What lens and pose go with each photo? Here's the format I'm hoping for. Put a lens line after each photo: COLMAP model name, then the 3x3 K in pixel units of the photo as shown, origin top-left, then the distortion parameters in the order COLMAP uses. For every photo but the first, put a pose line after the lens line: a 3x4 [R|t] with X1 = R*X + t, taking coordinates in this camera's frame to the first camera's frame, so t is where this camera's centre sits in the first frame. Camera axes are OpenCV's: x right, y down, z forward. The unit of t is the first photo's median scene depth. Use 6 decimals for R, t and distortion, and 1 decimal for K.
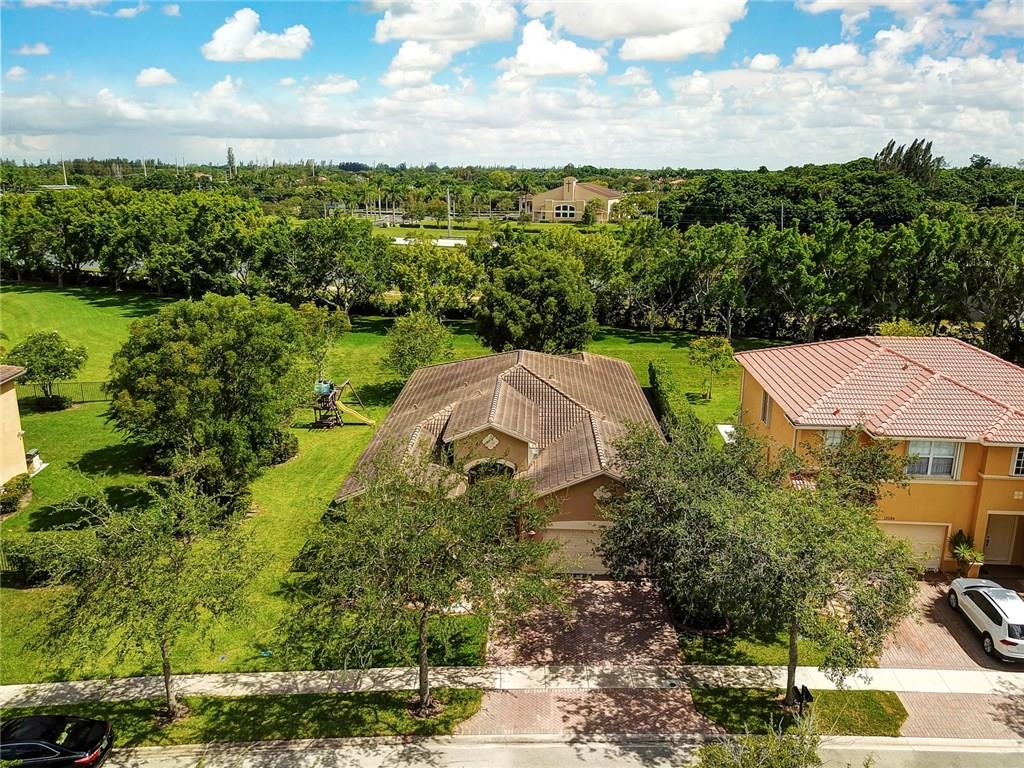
lens RADIAL K [[778.1, 0, 512.0], [0, 778.1, 384.0], [0, 0, 1]] dist [0.001004, -0.004391]
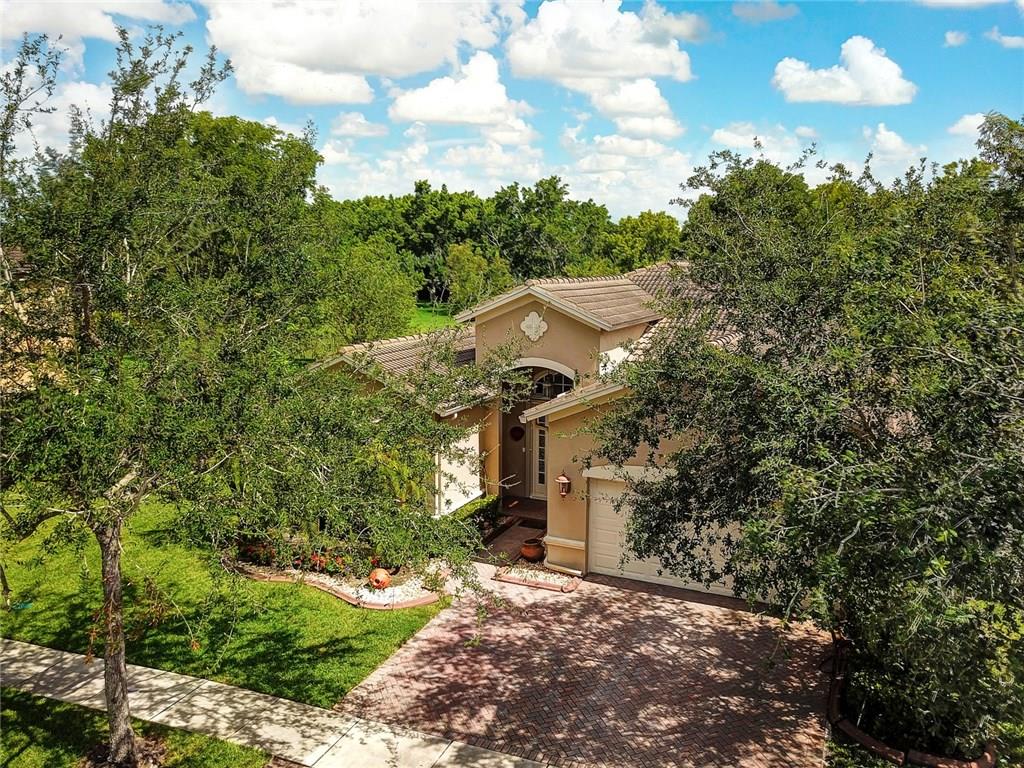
lens RADIAL K [[778.1, 0, 512.0], [0, 778.1, 384.0], [0, 0, 1]] dist [0.001004, -0.004391]
pose [[0.923160, 0.057214, -0.380135, 0.186540], [-0.093249, 0.992657, -0.077050, 0.172966], [0.372935, 0.106577, 0.921716, 0.521794]]
